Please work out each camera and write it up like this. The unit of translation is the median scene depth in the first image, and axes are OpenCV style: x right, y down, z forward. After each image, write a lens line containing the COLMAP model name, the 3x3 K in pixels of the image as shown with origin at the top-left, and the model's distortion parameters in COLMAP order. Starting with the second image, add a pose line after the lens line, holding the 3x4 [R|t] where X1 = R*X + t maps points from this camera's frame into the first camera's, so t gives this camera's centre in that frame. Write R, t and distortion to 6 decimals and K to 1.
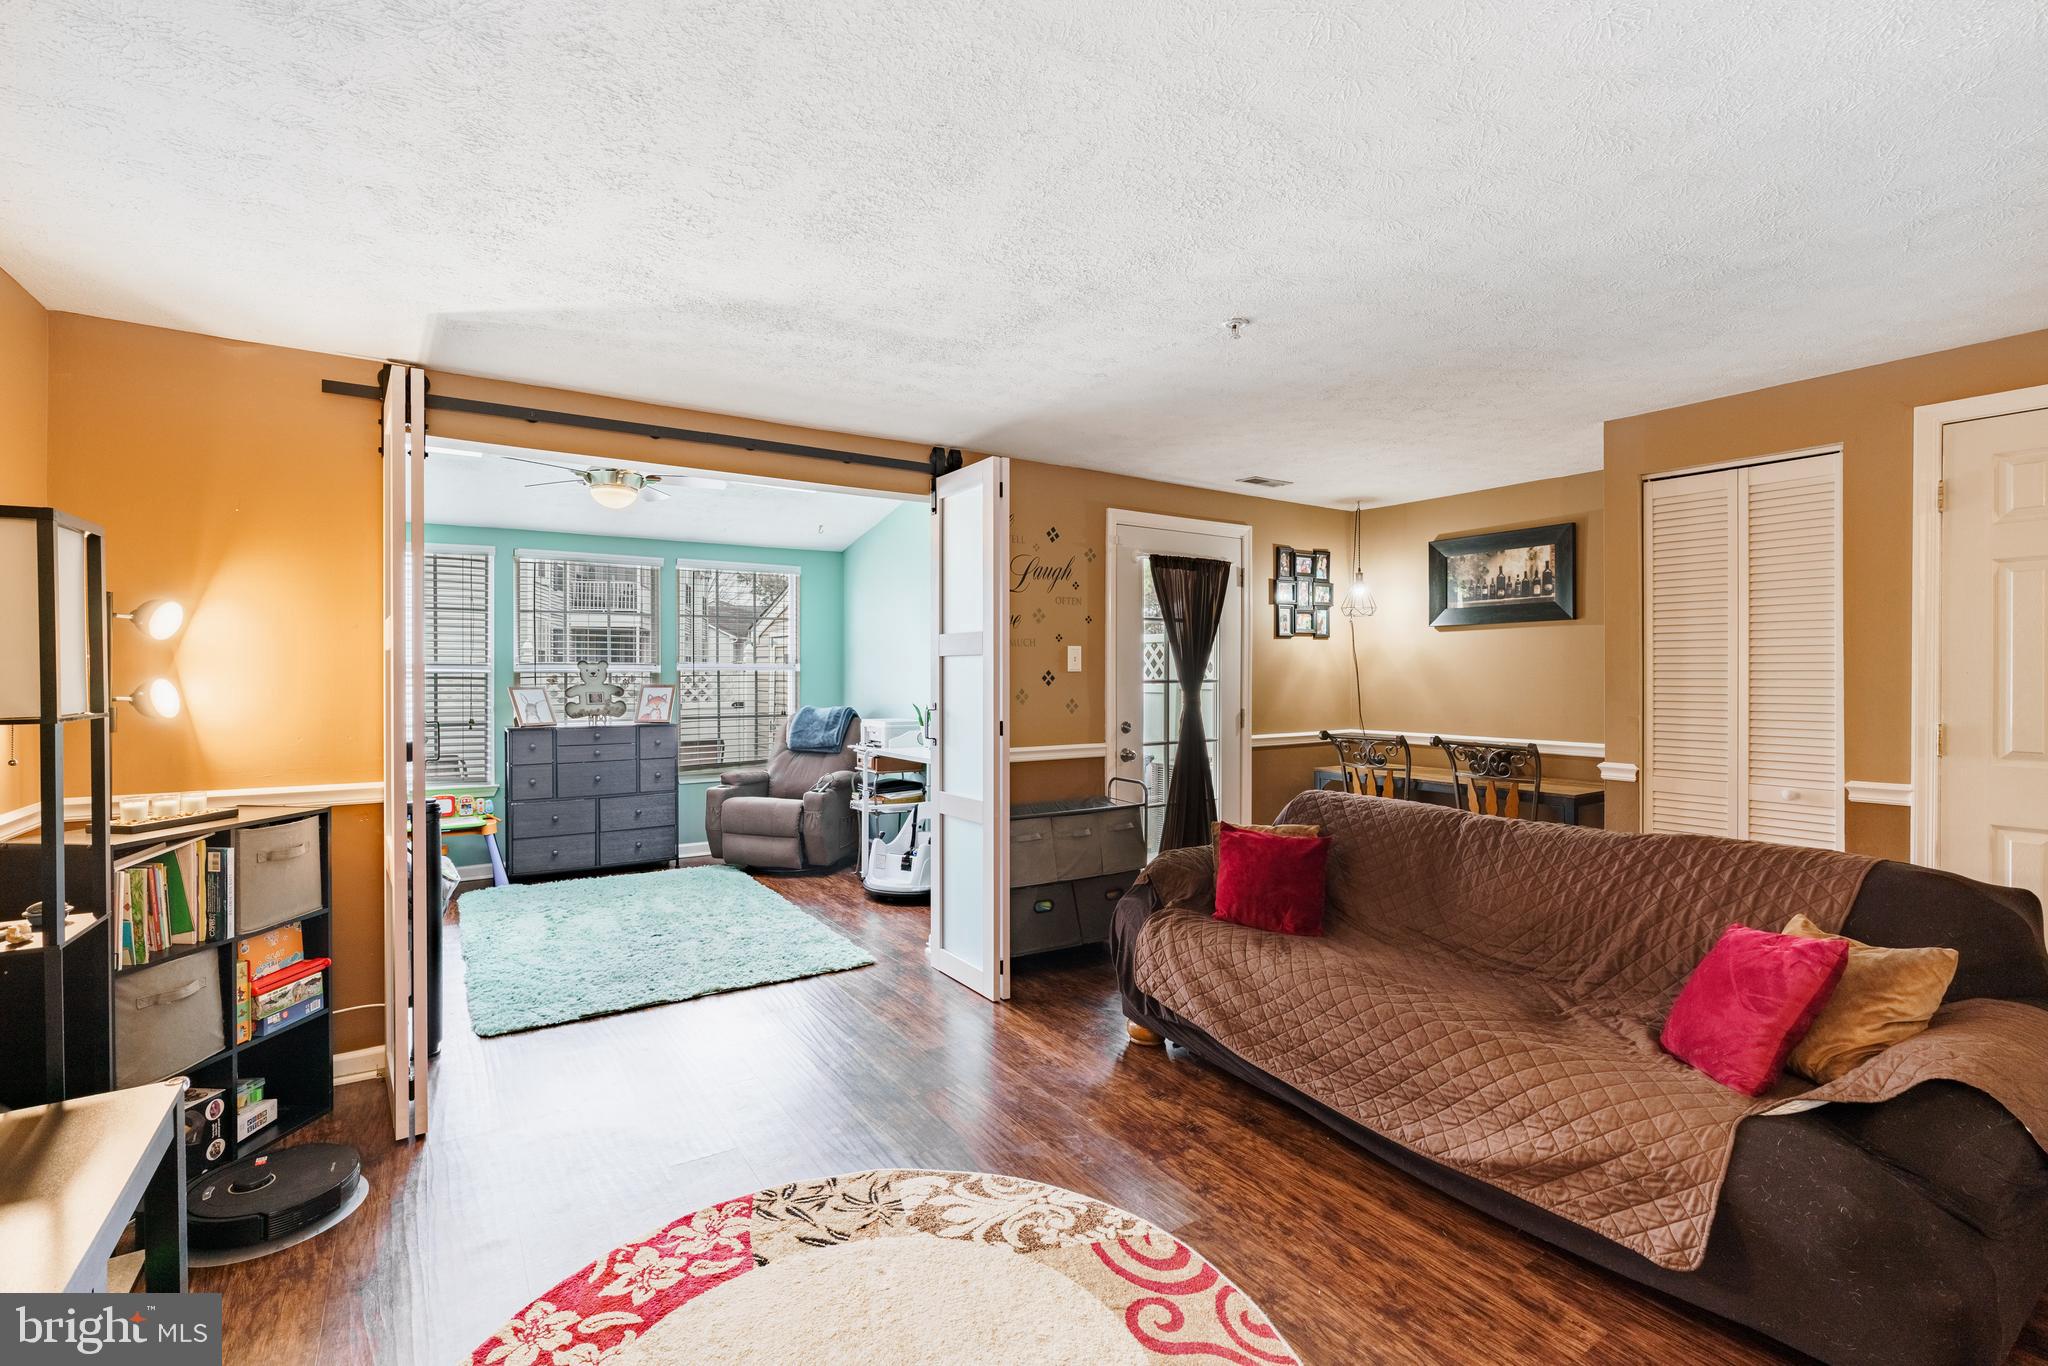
lens RADIAL K [[922.5, 0, 1008.5], [0, 922.5, 681.4], [0, 0, 1]] dist [-0.009868, 0.004160]
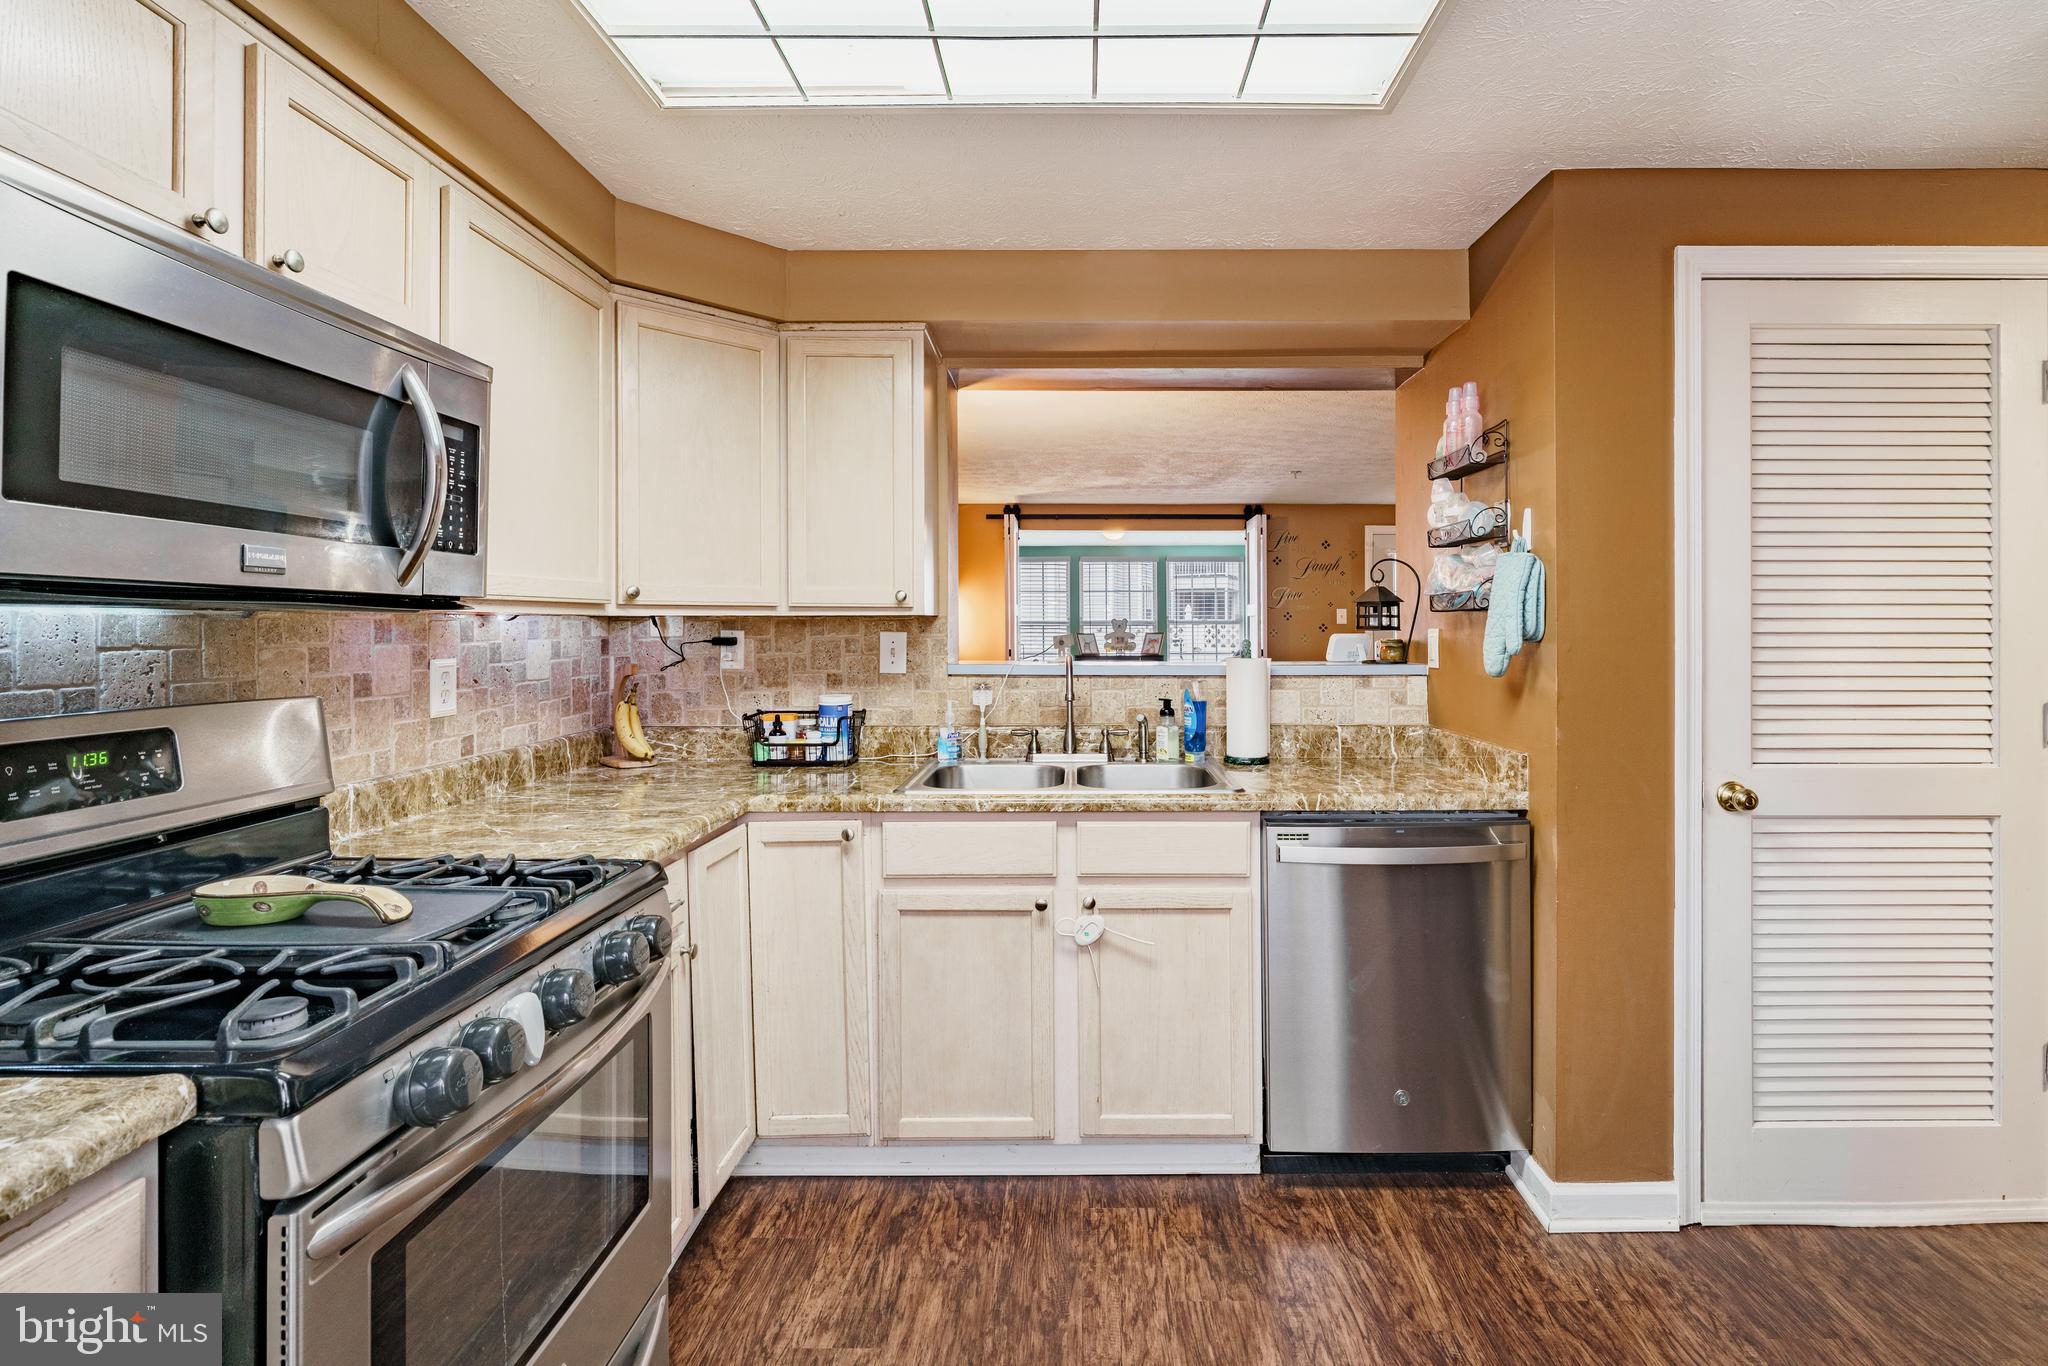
lens RADIAL K [[922.5, 0, 1101.0], [0, 922.5, 620.0], [0, 0, 1]] dist [-0.009868, 0.004160]
pose [[0.840278, -0.002245, -0.542151, 1.167348], [-0.006418, 0.999880, -0.014088, 0.016772], [0.542118, 0.015318, 0.840163, -1.258821]]
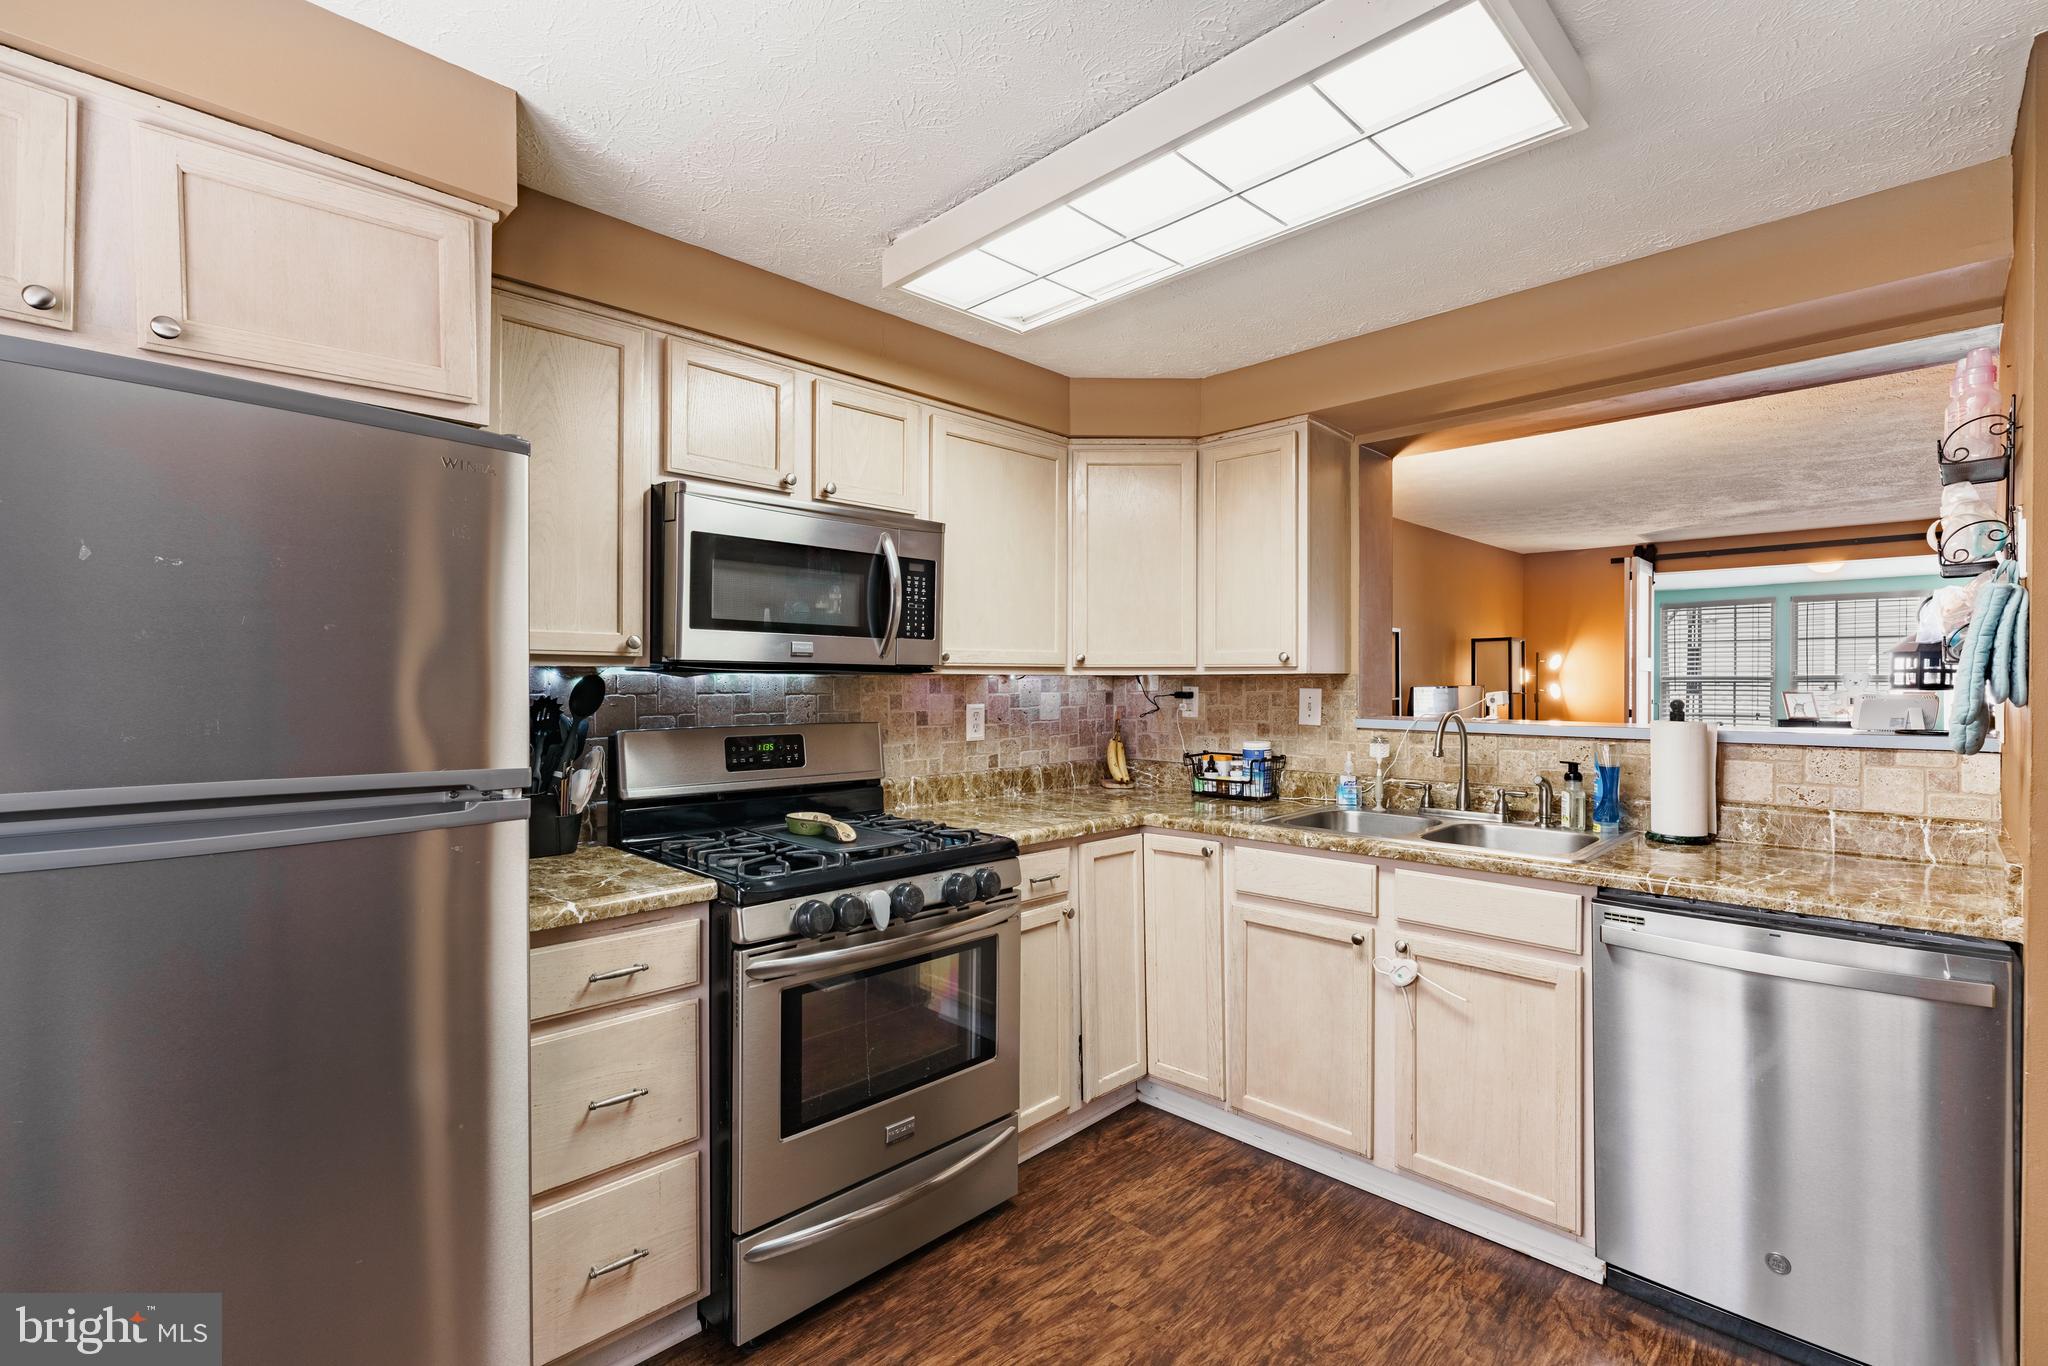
lens RADIAL K [[922.5, 0, 1081.2], [0, 922.5, 683.6], [0, 0, 1]] dist [-0.009868, 0.004160]
pose [[0.238831, 0.002963, -0.971057, 1.481683], [-0.011169, 0.999938, 0.000304, 0.013946], [0.970997, 0.010773, 0.238849, -1.068554]]
